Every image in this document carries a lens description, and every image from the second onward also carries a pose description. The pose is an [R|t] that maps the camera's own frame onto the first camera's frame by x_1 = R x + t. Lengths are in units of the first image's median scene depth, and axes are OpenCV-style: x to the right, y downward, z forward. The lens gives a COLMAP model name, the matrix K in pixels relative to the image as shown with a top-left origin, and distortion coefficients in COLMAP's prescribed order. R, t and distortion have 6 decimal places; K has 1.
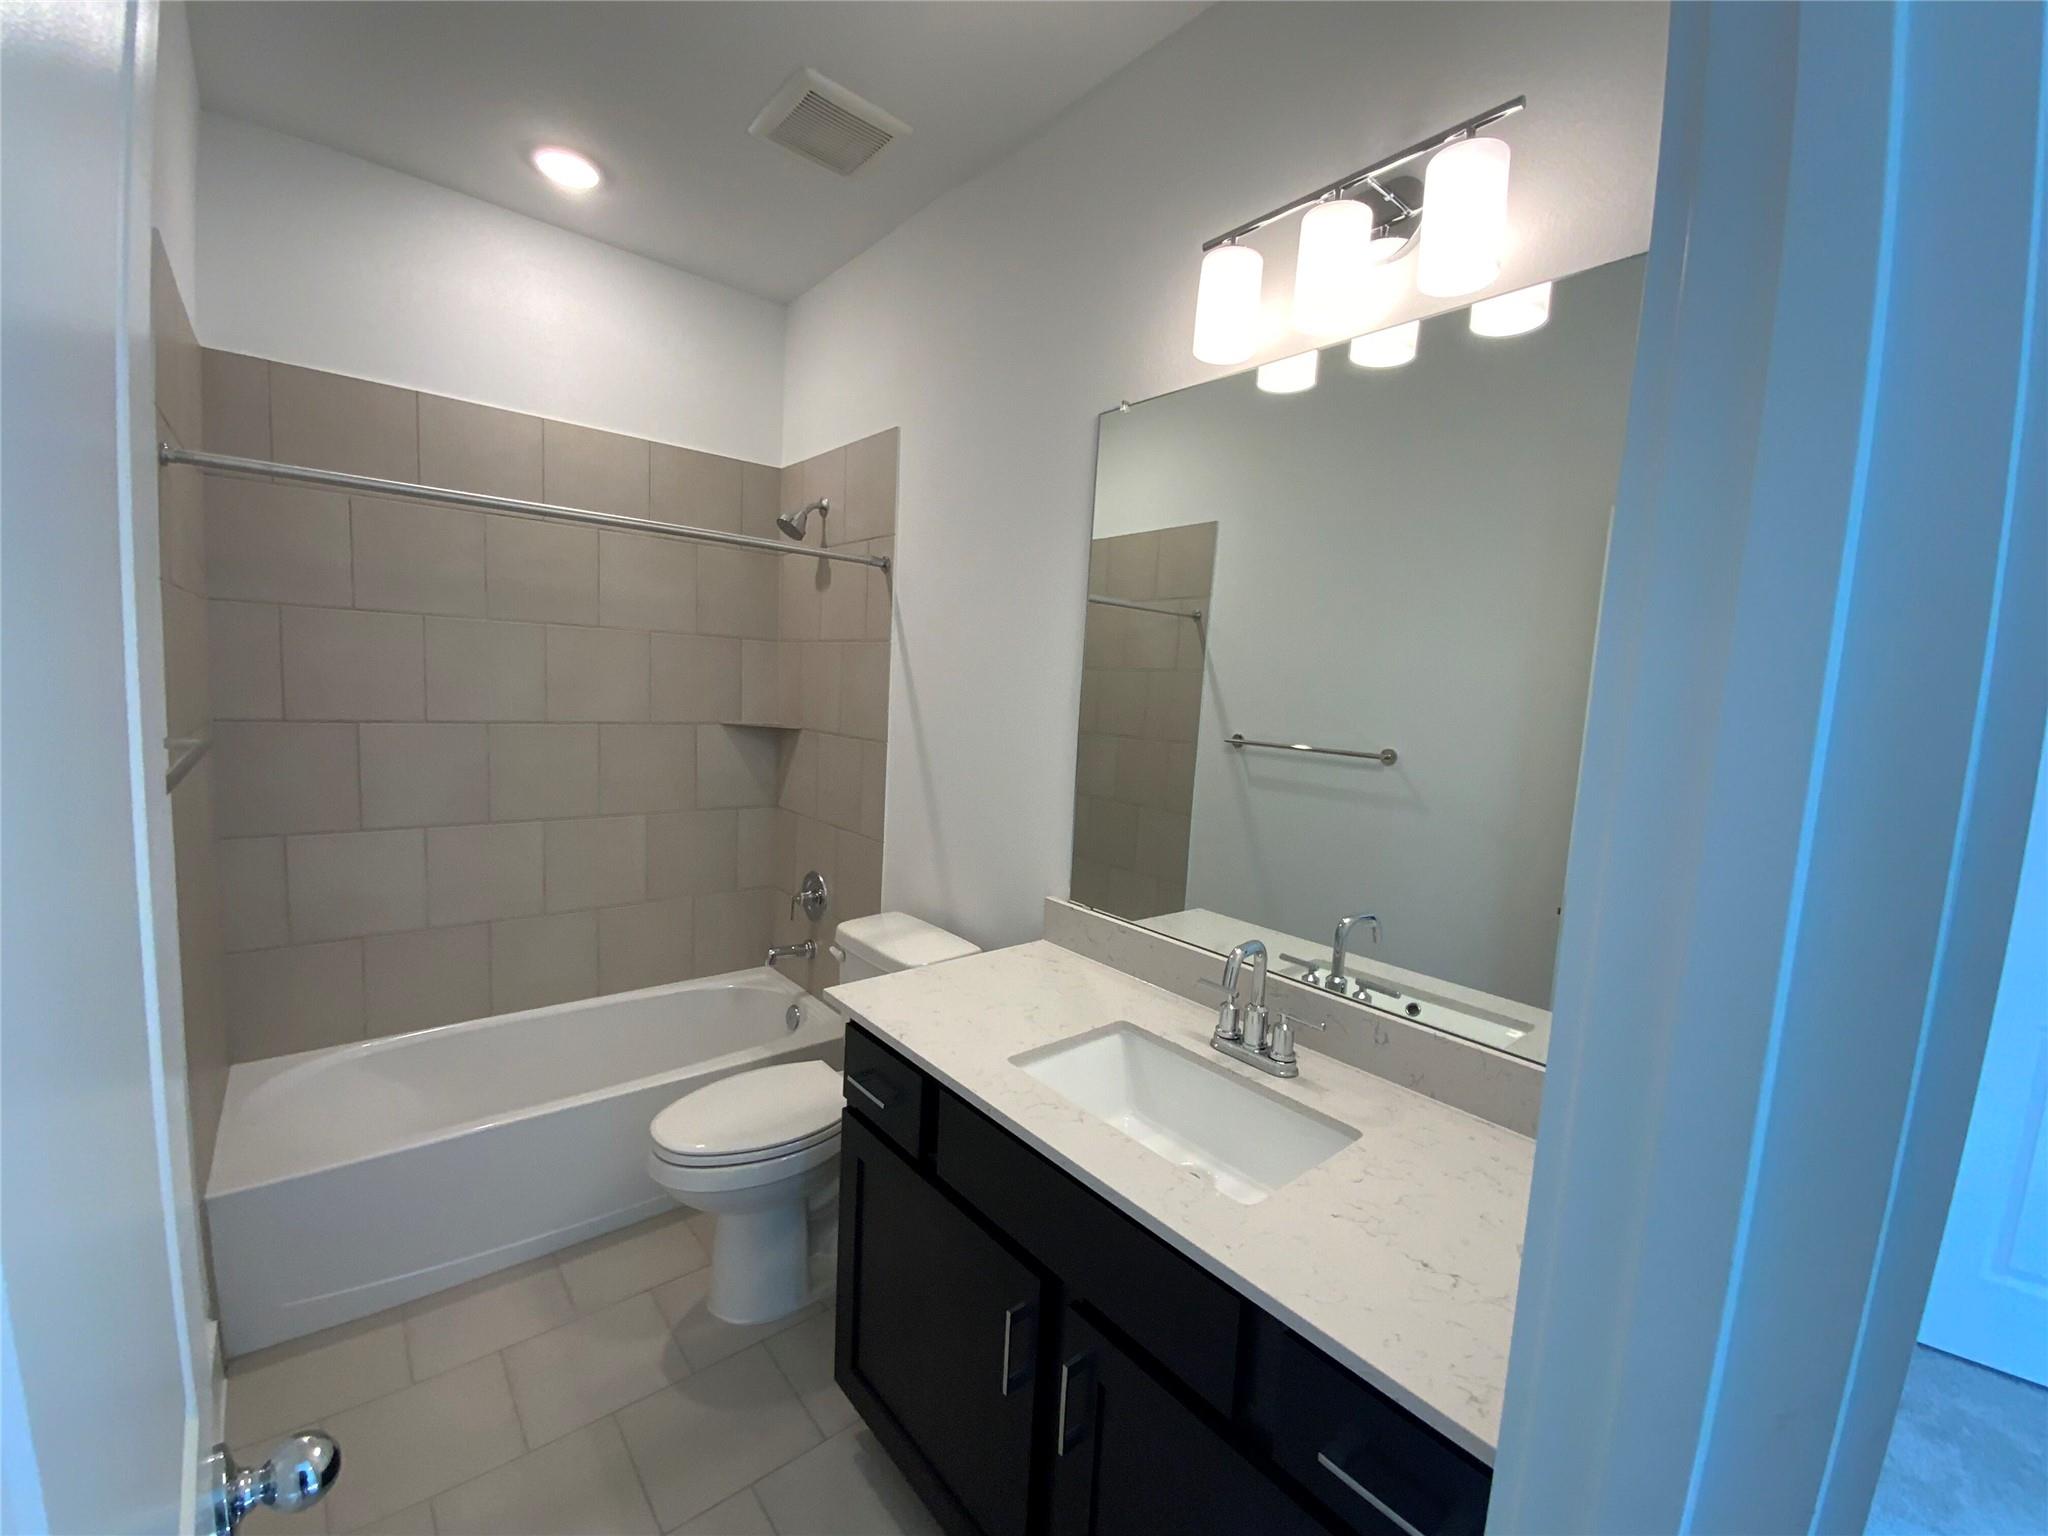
lens RADIAL K [[829.1, 0, 1026.5], [0, 829.1, 774.2], [0, 0, 1]] dist [0.000847, -0.002296]
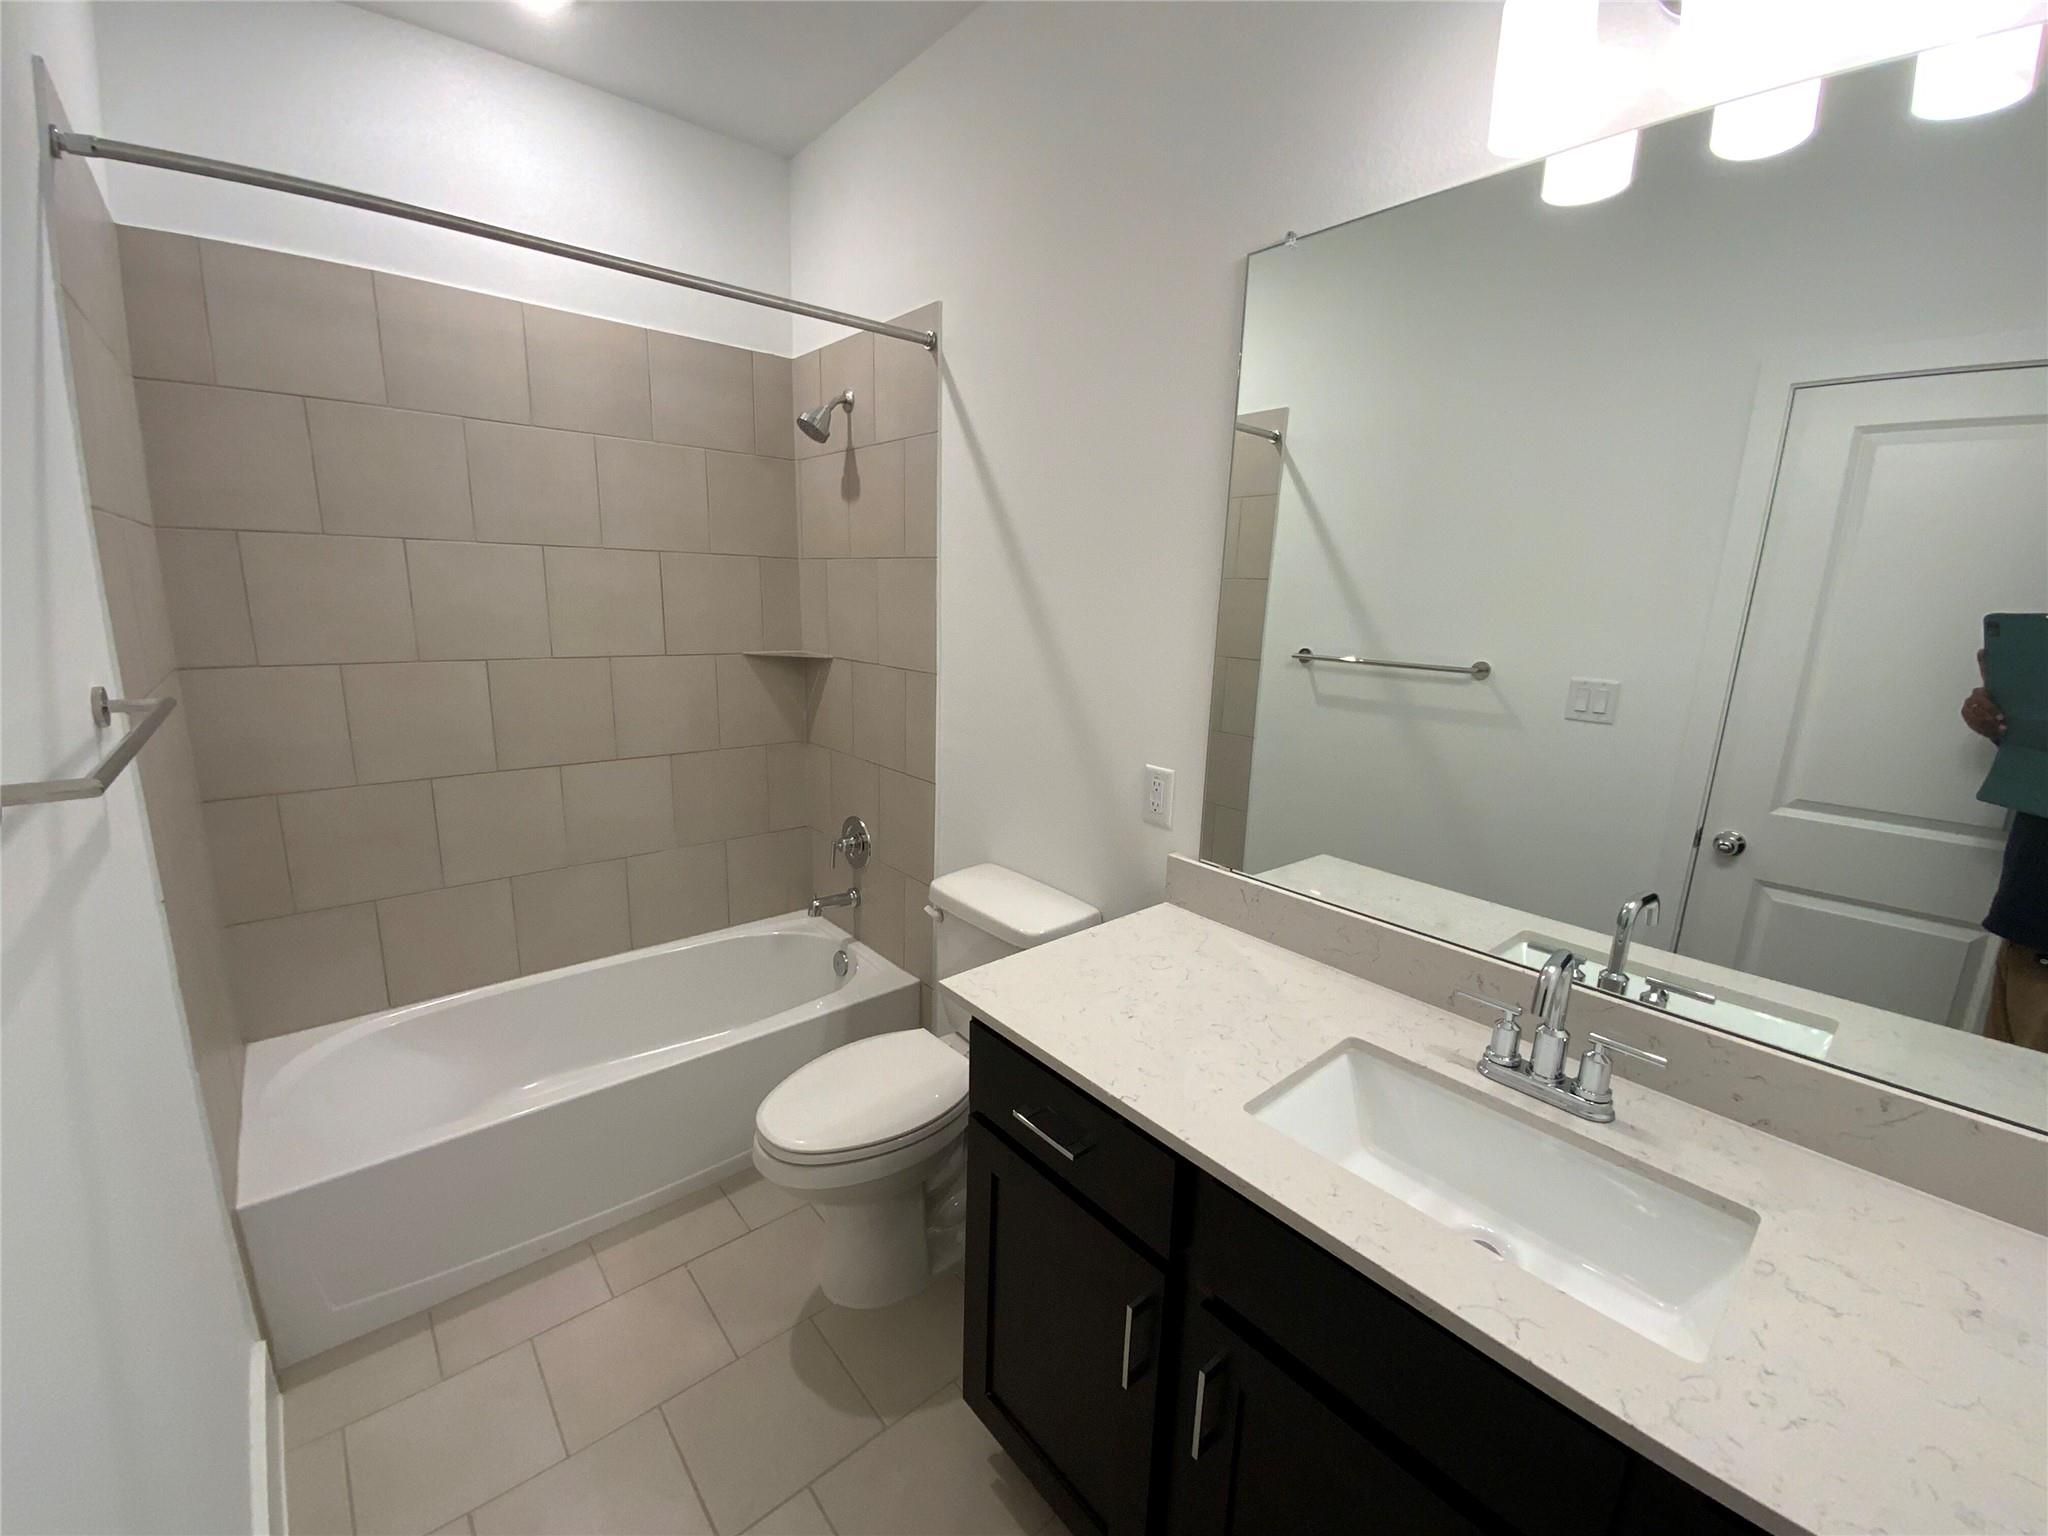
lens RADIAL K [[829.1, 0, 1020.4], [0, 829.1, 770.7], [0, 0, 1]] dist [0.000847, -0.002296]
pose [[0.999659, -0.026118, 0.000488, -0.129576], [0.025934, 0.994528, 0.101201, -0.030390], [-0.003128, -0.101153, 0.994866, 0.152277]]
